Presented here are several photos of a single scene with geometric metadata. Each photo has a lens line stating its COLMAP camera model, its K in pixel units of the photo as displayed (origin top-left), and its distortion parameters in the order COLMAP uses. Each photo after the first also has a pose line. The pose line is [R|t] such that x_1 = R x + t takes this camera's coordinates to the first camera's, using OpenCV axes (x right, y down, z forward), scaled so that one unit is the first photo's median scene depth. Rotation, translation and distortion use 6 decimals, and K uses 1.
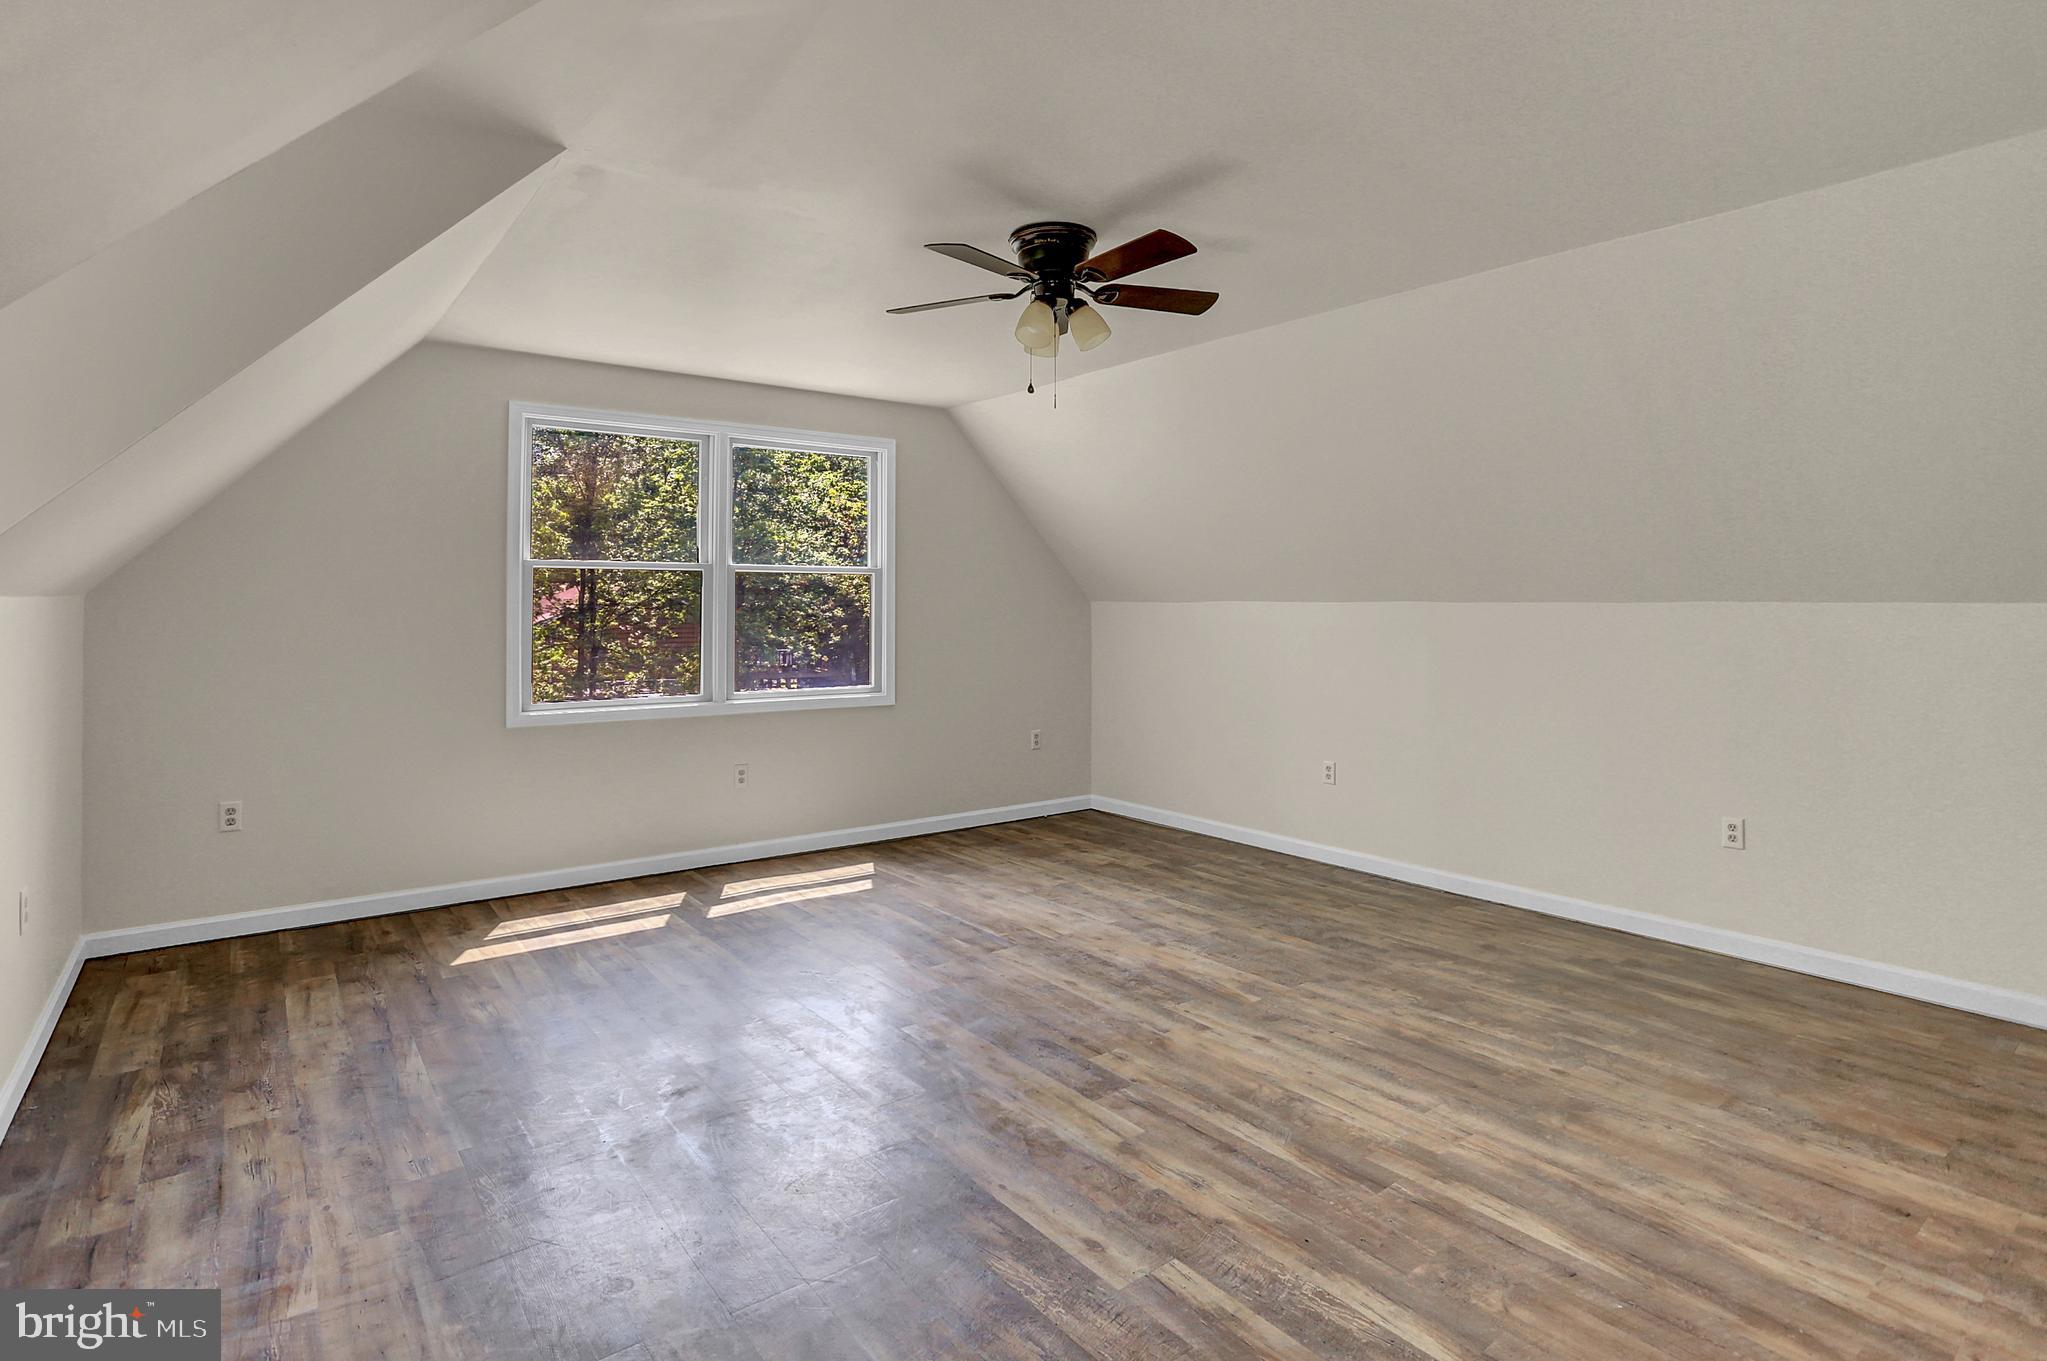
lens RADIAL K [[1030.1, 0, 959.8], [0, 1030.1, 594.3], [0, 0, 1]] dist [-0.057519, 0.020148]
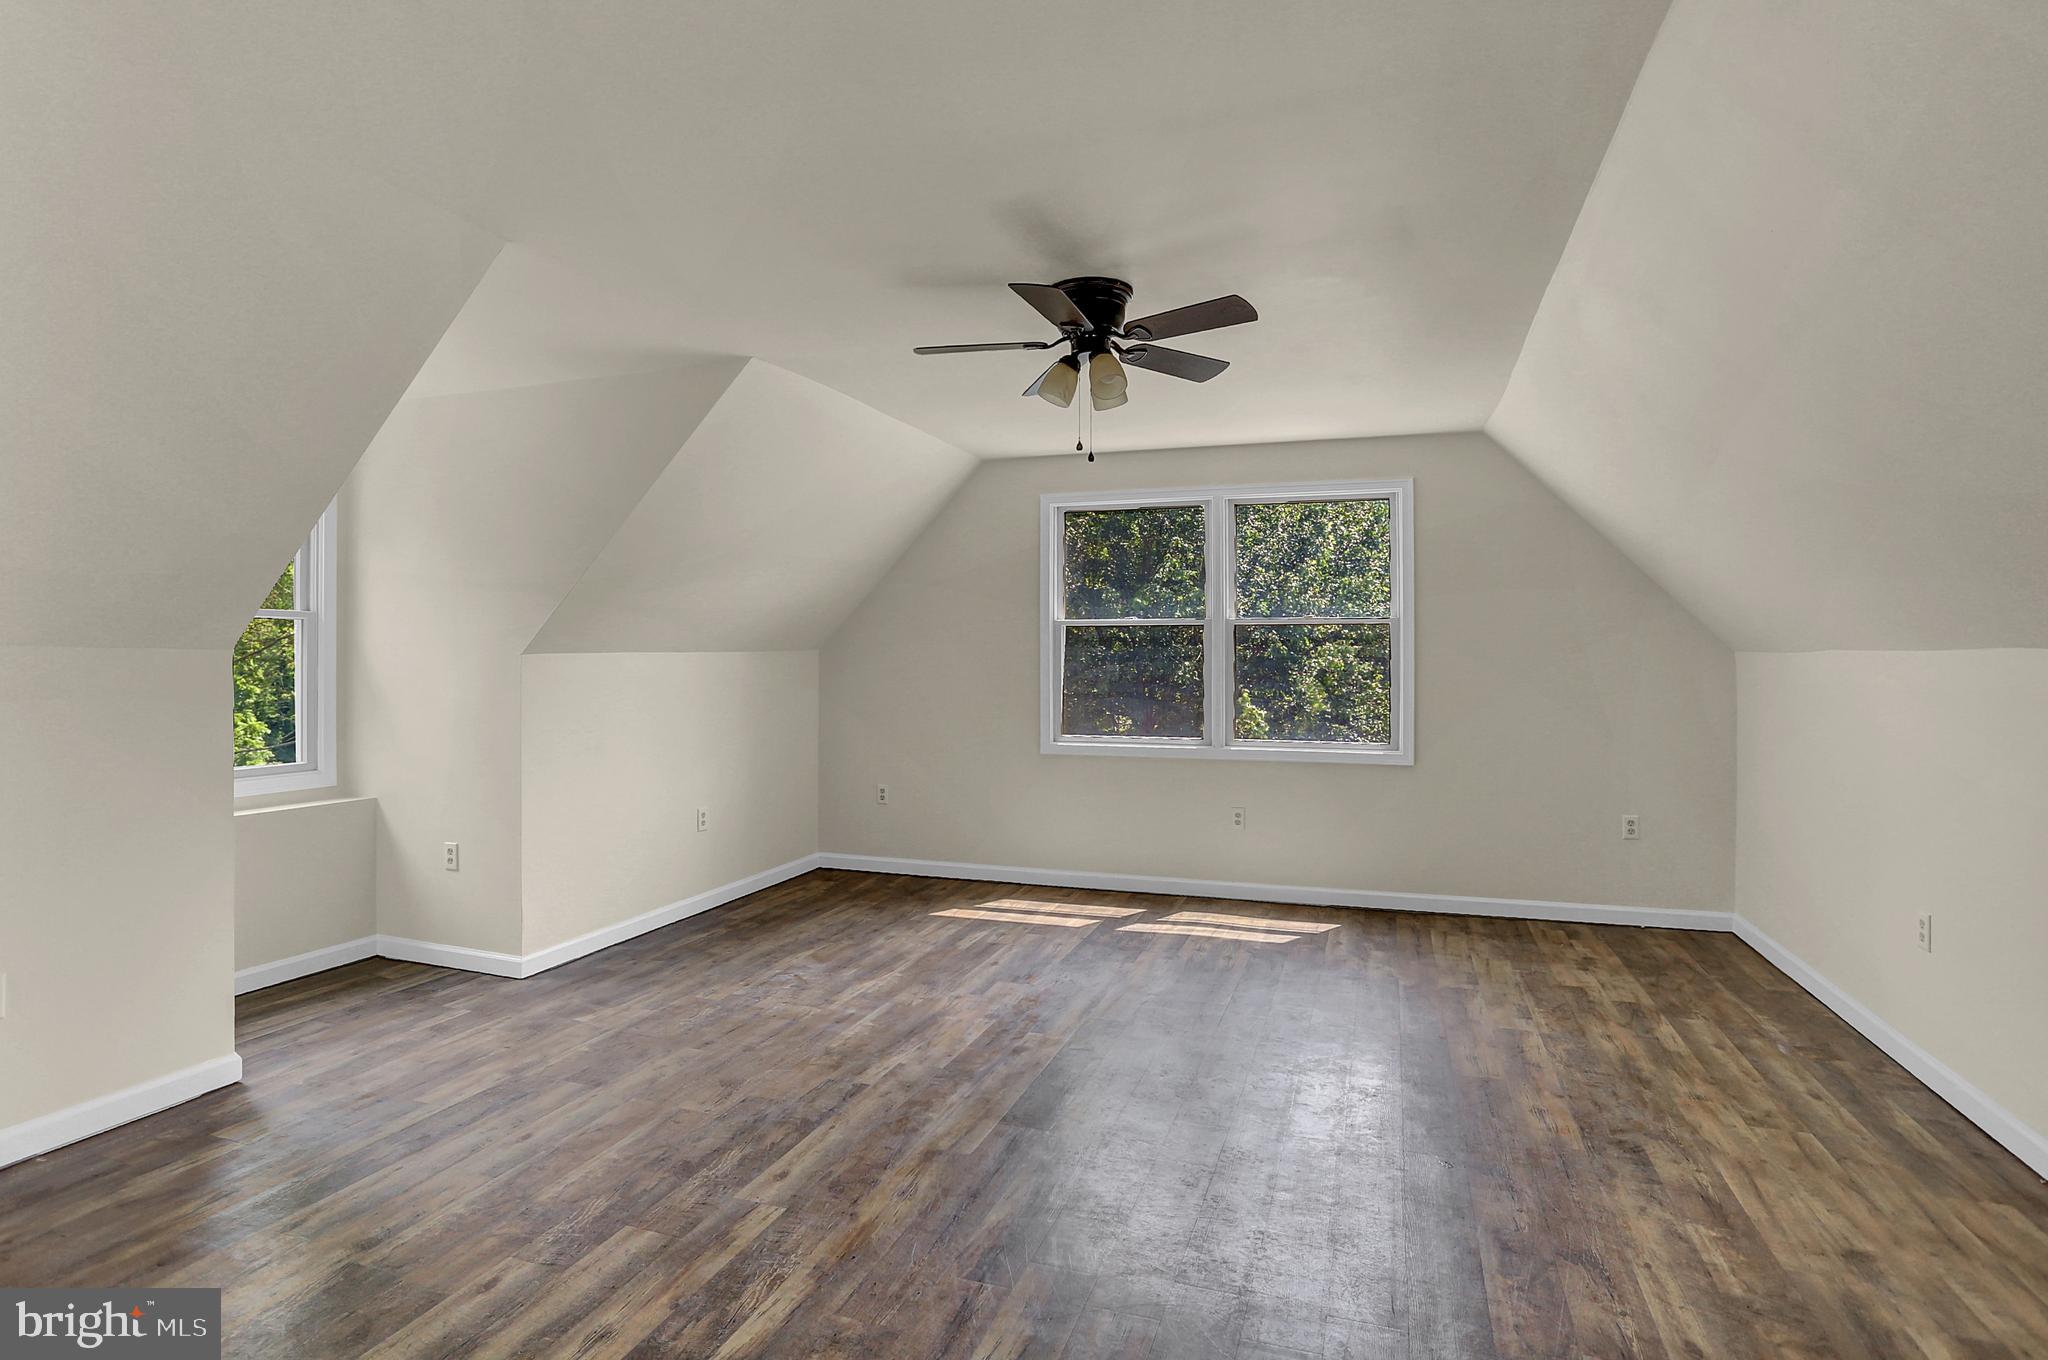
lens RADIAL K [[1022.7, 0, 1019.1], [0, 1022.7, 649.1], [0, 0, 1]] dist [-0.075288, 0.031807]
pose [[0.566354, -0.006595, -0.824135, 0.907068], [0.005759, 0.999975, -0.004044, 0.010147], [0.824142, -0.002455, 0.566378, 0.385669]]
